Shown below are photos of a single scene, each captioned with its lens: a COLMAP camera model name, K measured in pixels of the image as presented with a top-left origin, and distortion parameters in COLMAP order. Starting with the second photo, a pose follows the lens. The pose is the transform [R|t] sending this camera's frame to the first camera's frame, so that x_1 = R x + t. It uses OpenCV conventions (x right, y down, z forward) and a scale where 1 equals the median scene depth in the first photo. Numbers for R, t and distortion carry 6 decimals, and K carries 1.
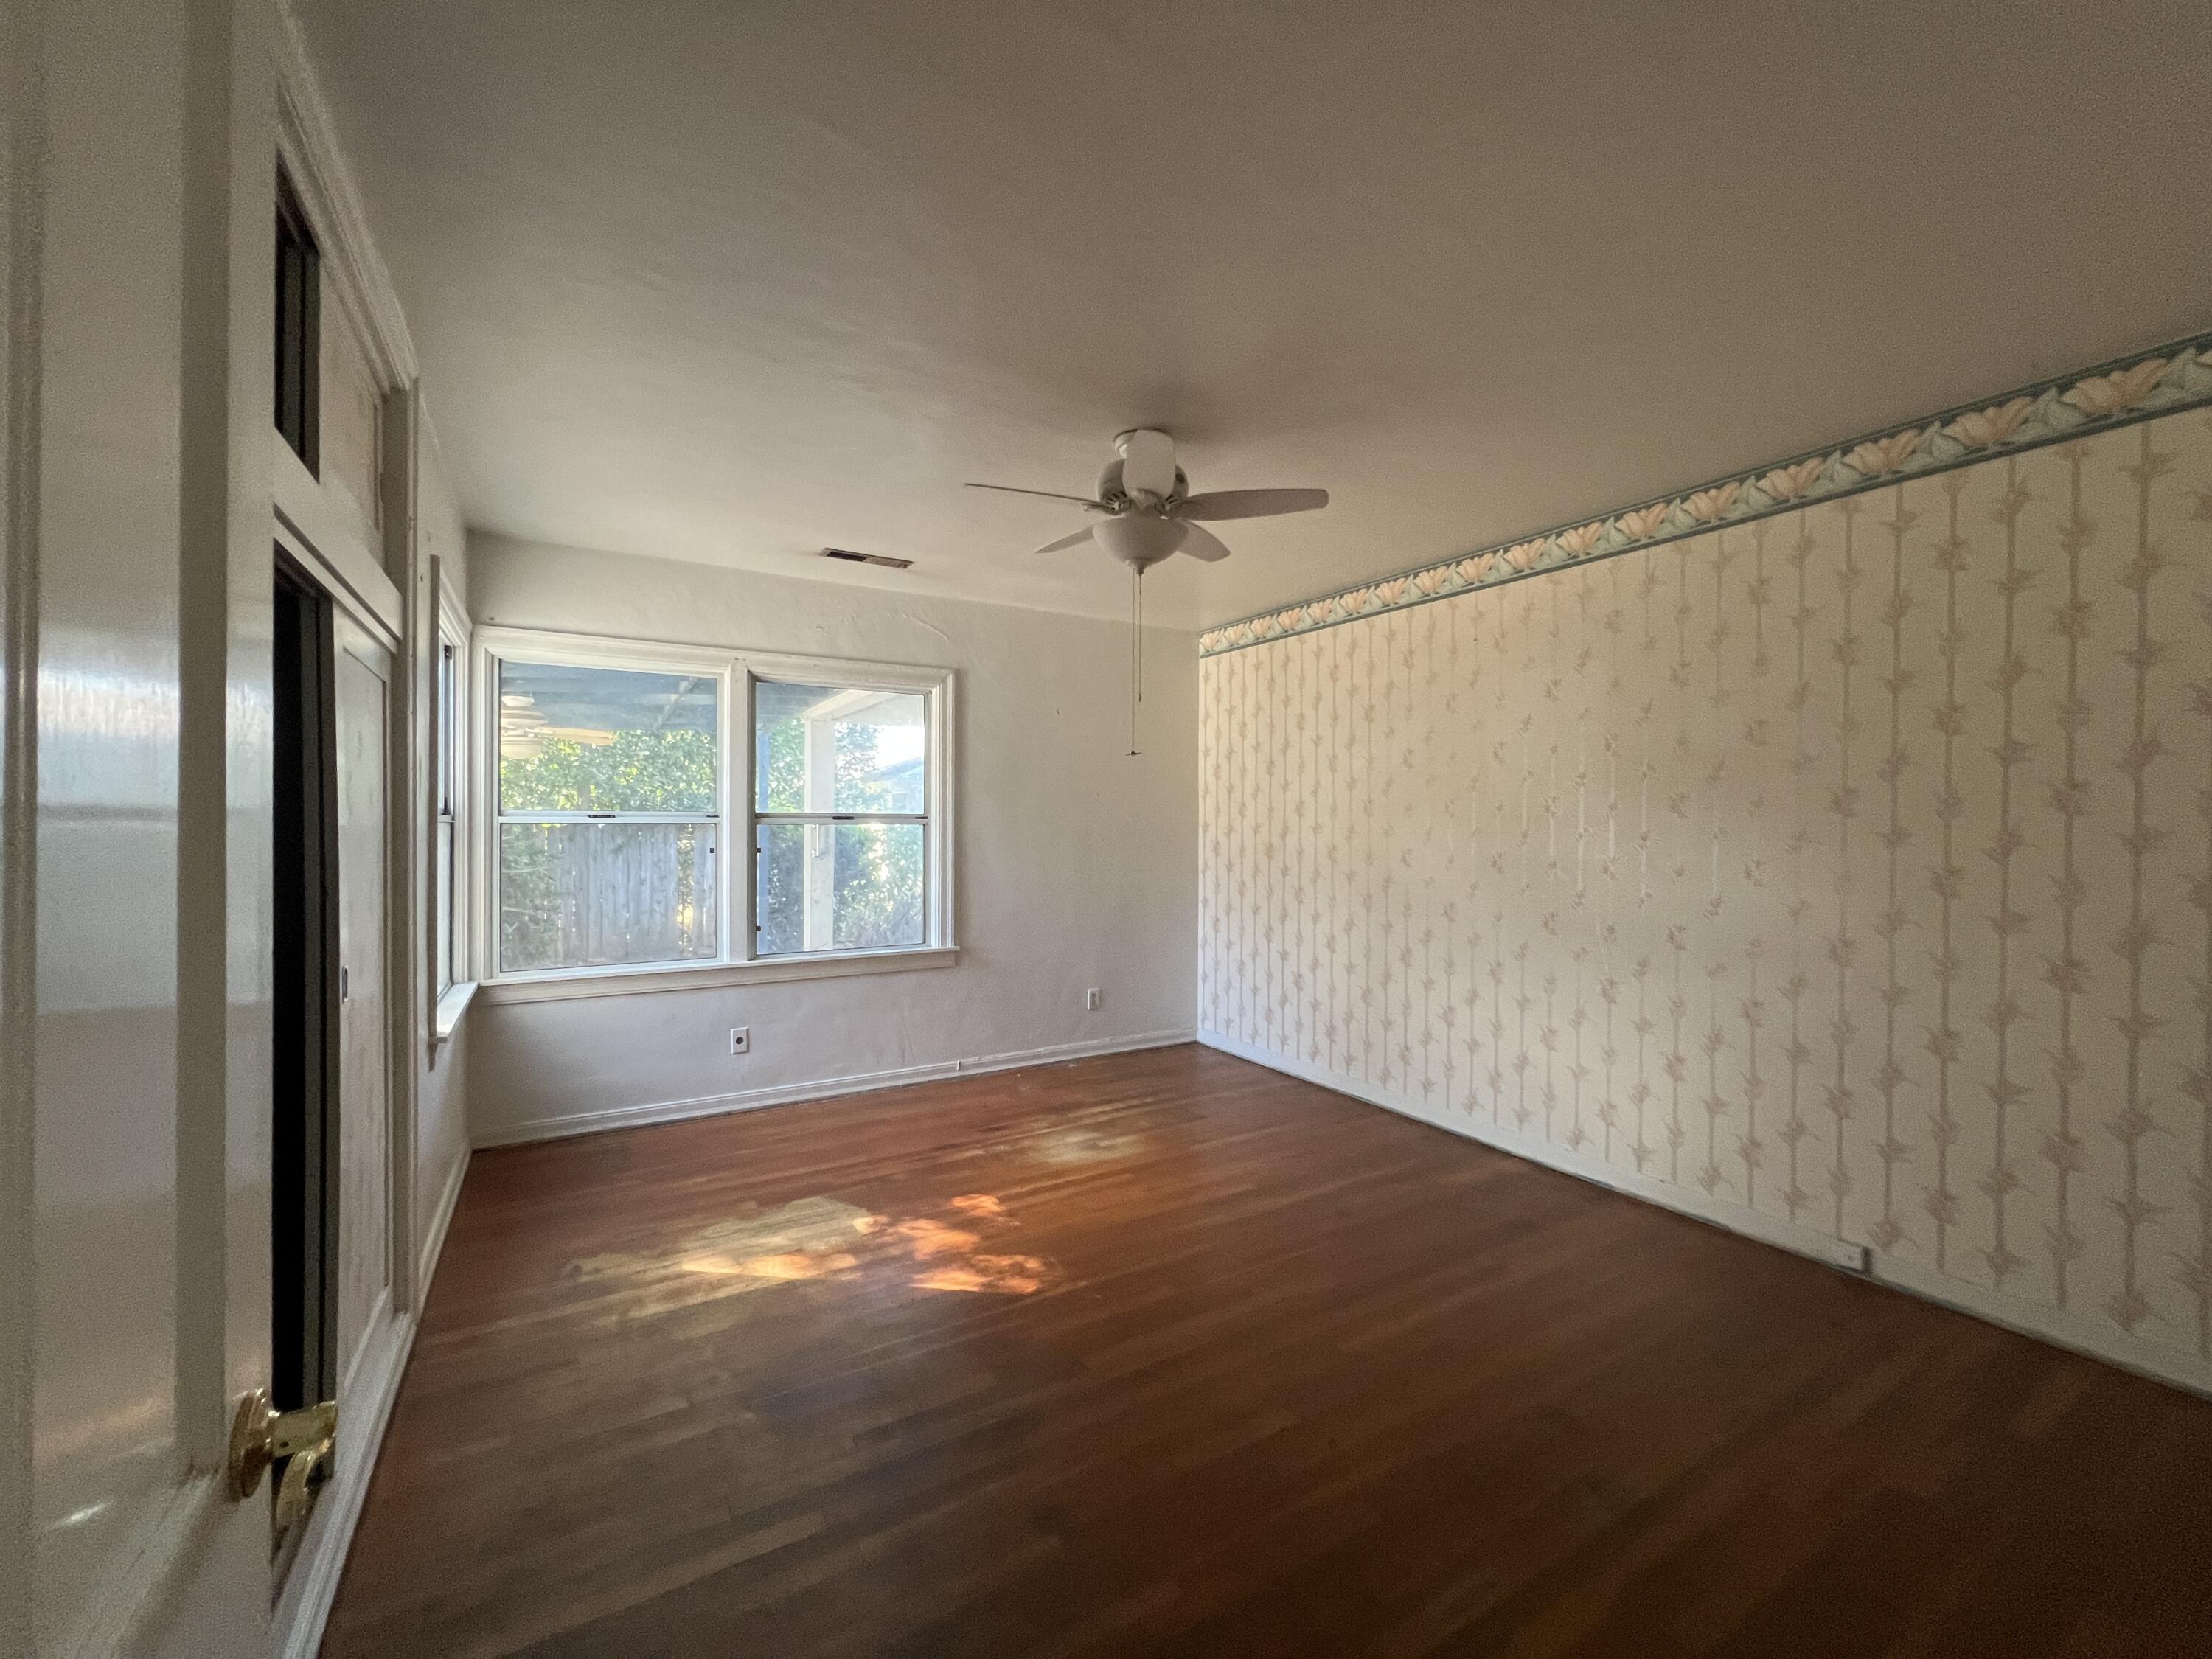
lens RADIAL K [[890.7, 0, 1104.7], [0, 890.7, 829.5], [0, 0, 1]] dist [0.001572, 0.000260]
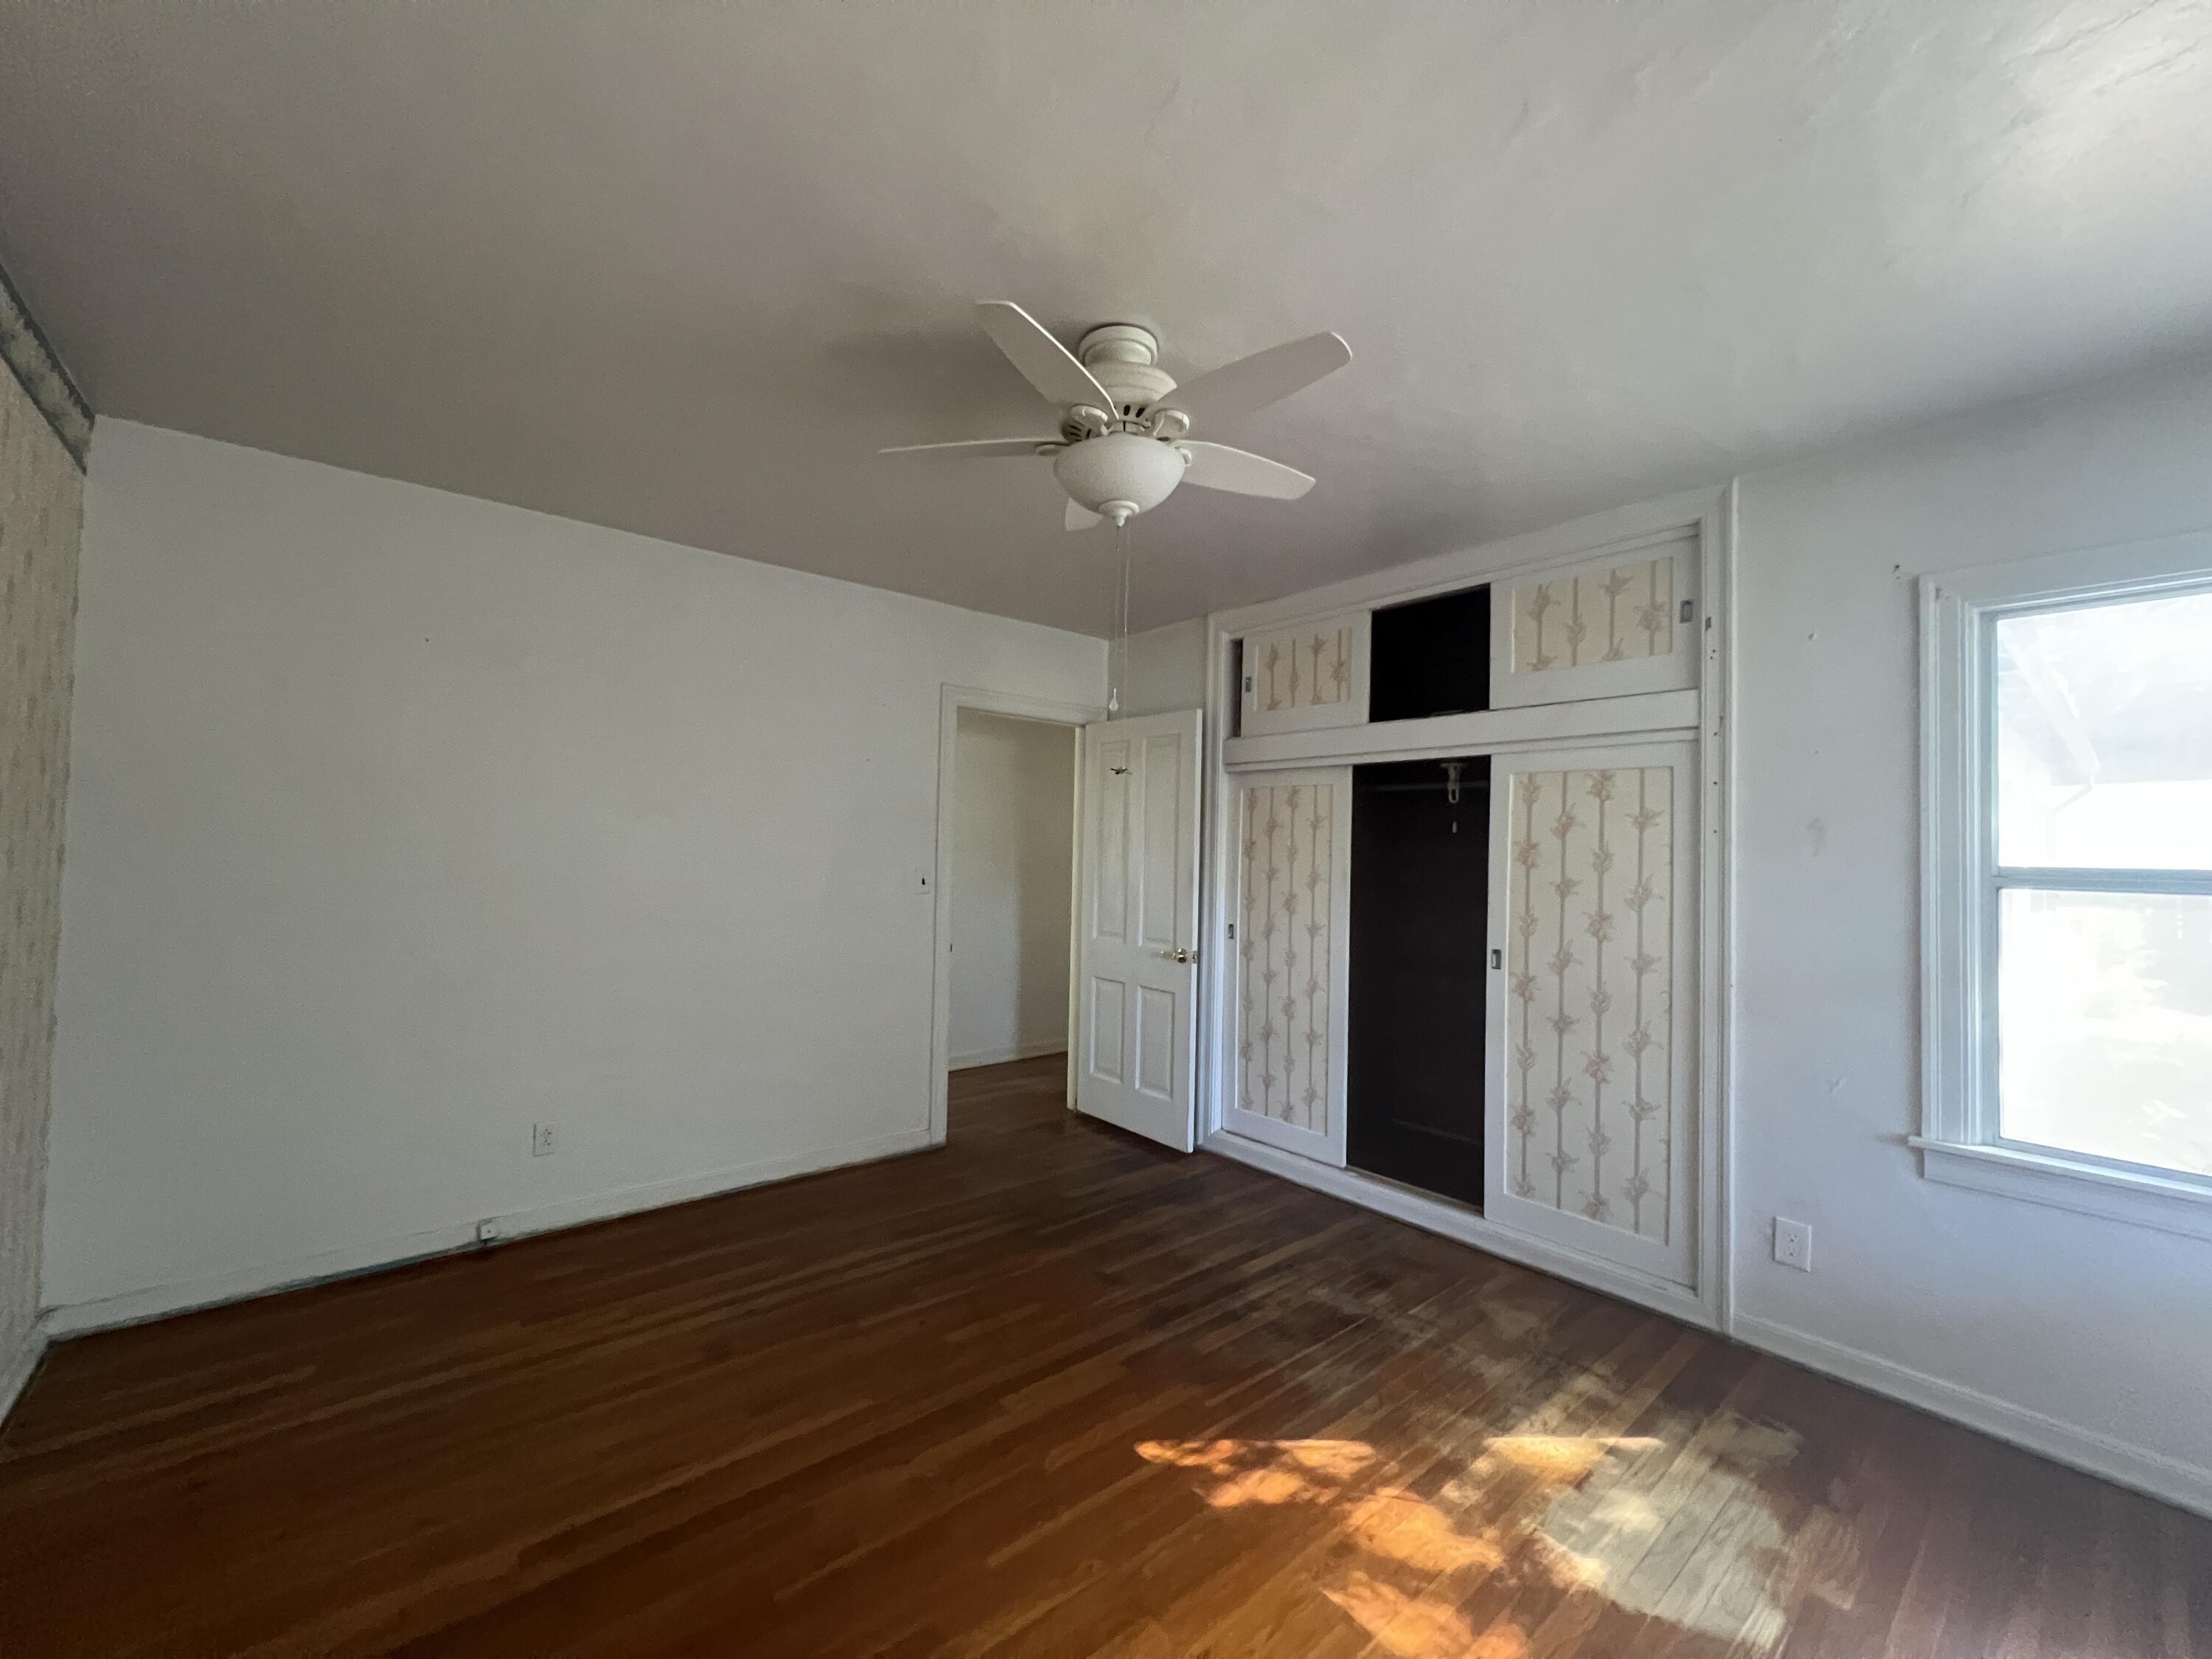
lens RADIAL K [[890.7, 0, 1106.6], [0, 890.7, 830.6], [0, 0, 1]] dist [0.001572, 0.000260]
pose [[-0.986832, -0.020867, -0.160394, 0.157260], [-0.018334, 0.999683, -0.017257, -0.030383], [0.160703, -0.014089, -0.986902, 1.756816]]
